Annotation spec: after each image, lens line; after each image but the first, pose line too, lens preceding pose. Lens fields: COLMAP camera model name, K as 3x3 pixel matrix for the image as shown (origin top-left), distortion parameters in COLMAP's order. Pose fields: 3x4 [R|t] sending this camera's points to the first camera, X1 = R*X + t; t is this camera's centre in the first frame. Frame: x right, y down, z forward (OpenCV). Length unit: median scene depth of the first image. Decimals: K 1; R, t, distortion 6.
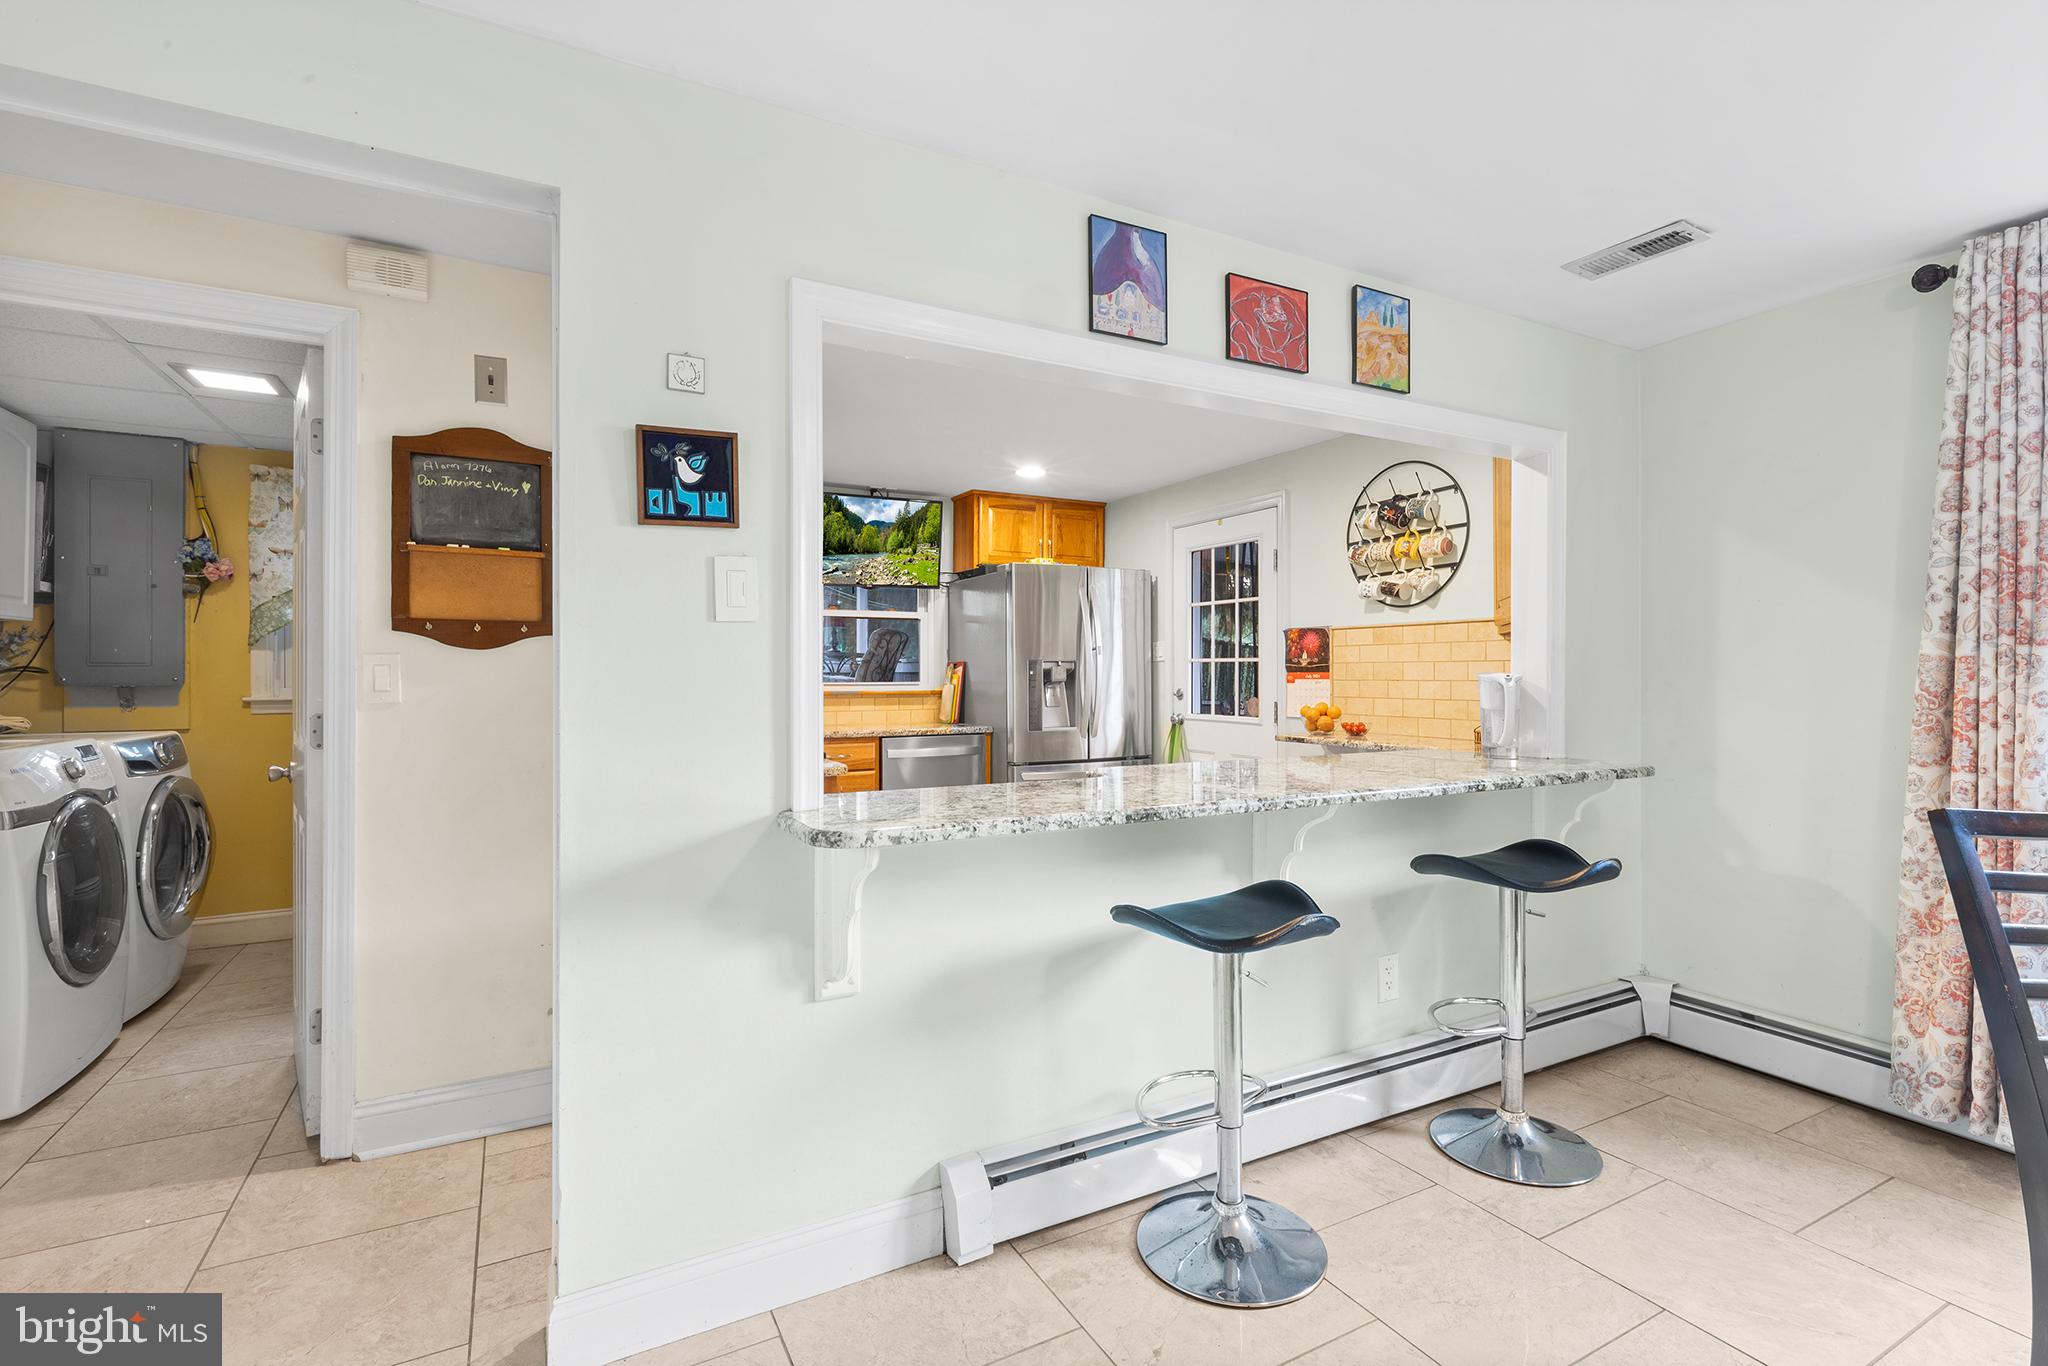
lens RADIAL K [[938.0, 0, 1016.9], [0, 938.0, 671.4], [0, 0, 1]] dist [0.003141, -0.000431]
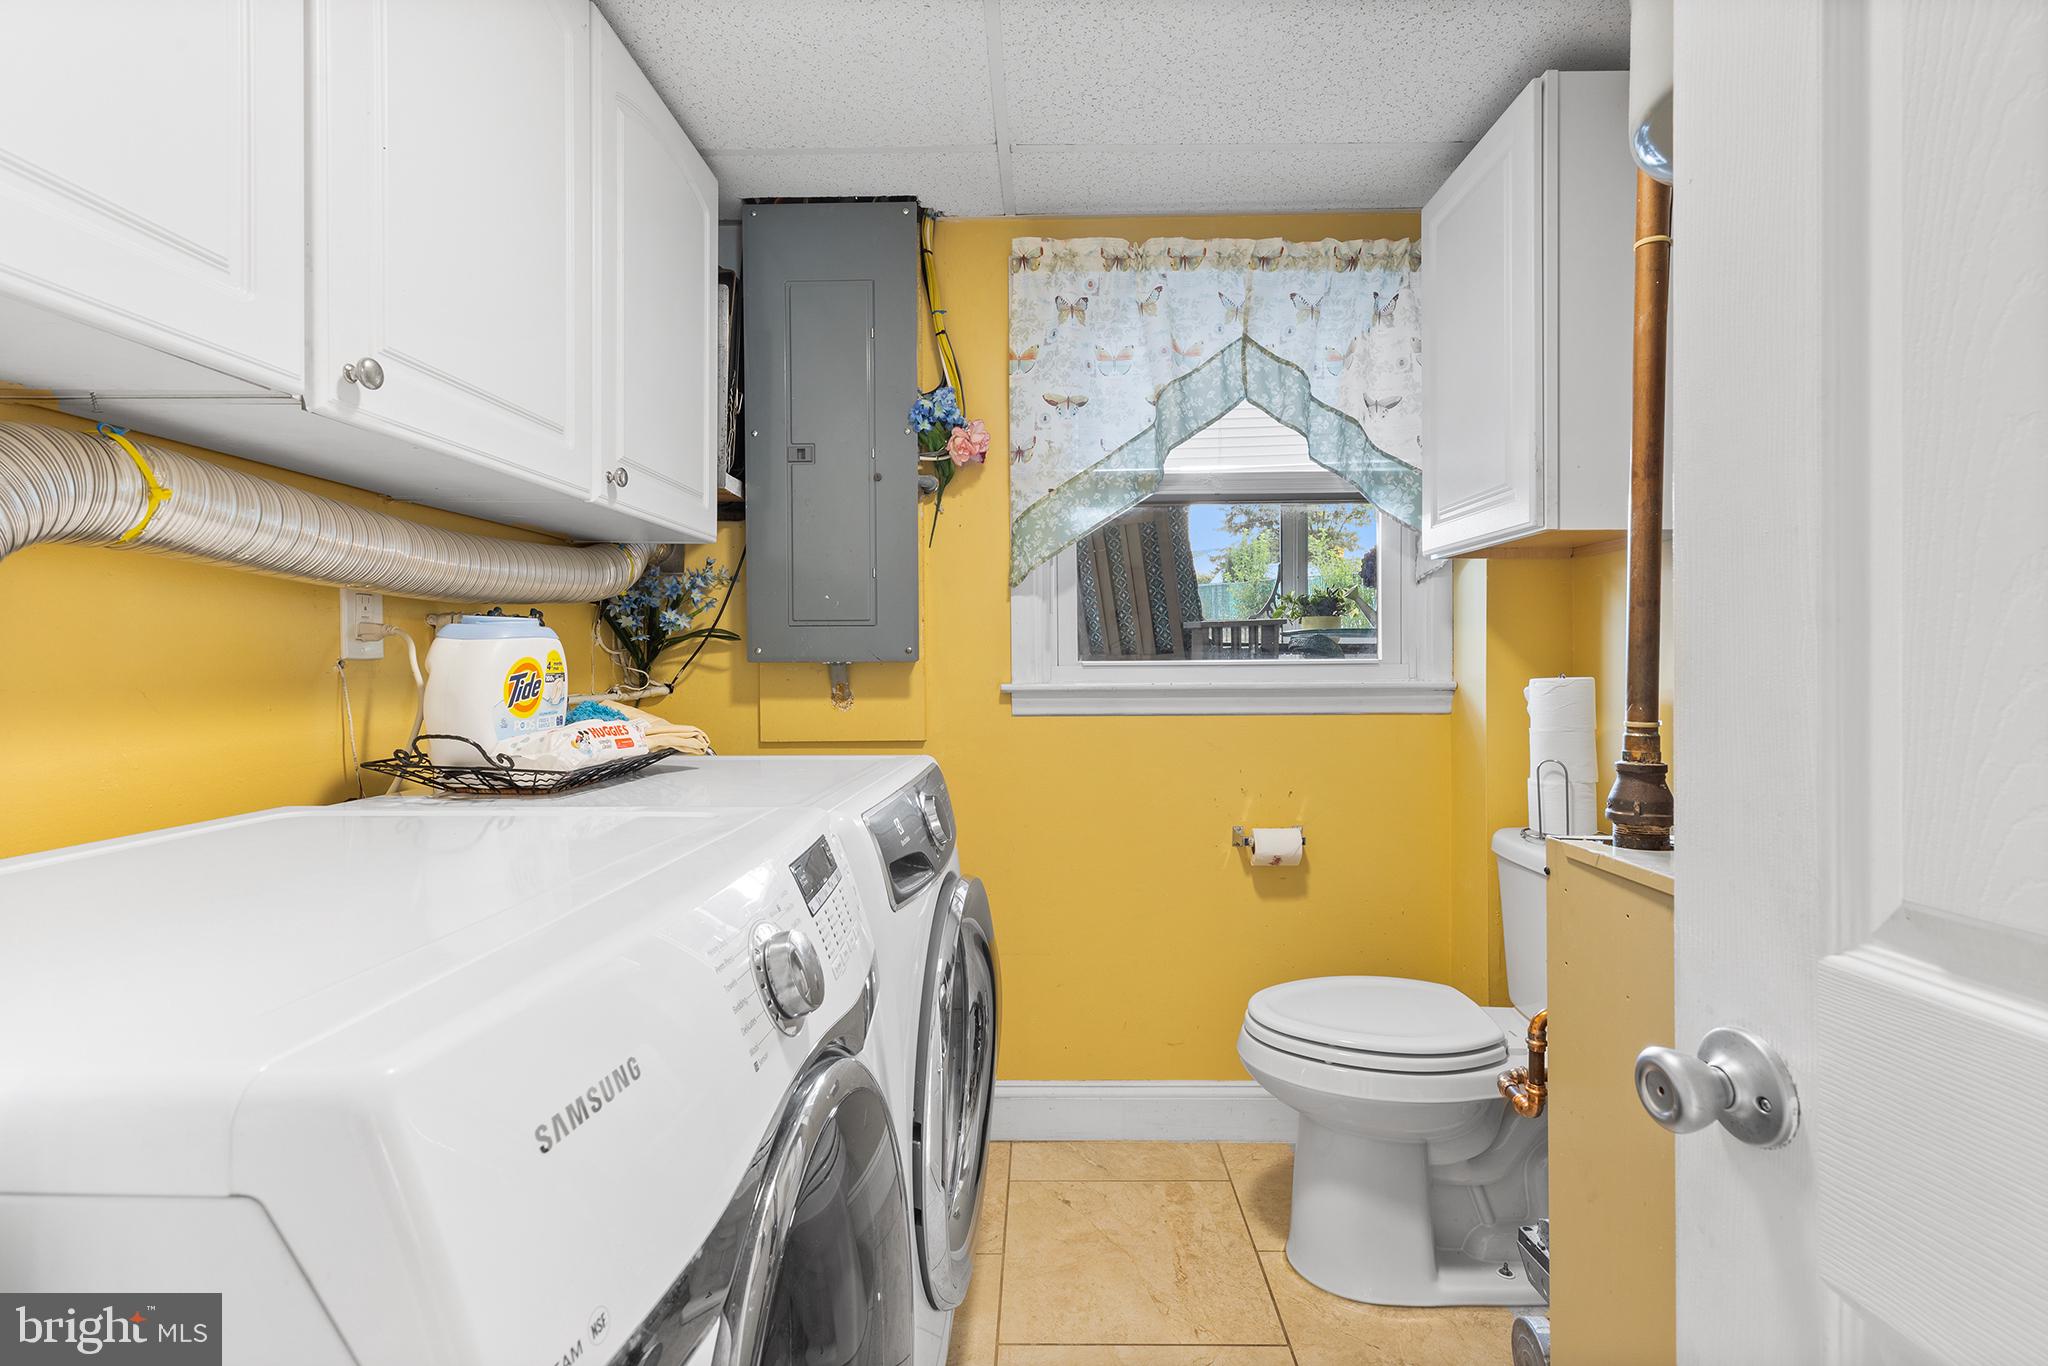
lens RADIAL K [[938.0, 0, 1025.3], [0, 938.0, 673.8], [0, 0, 1]] dist [0.003141, -0.000431]
pose [[0.867624, 0.000984, -0.497220, -0.564350], [0.006430, 0.999892, 0.013200, 0.015787], [0.497179, -0.014650, 0.867524, 0.560729]]
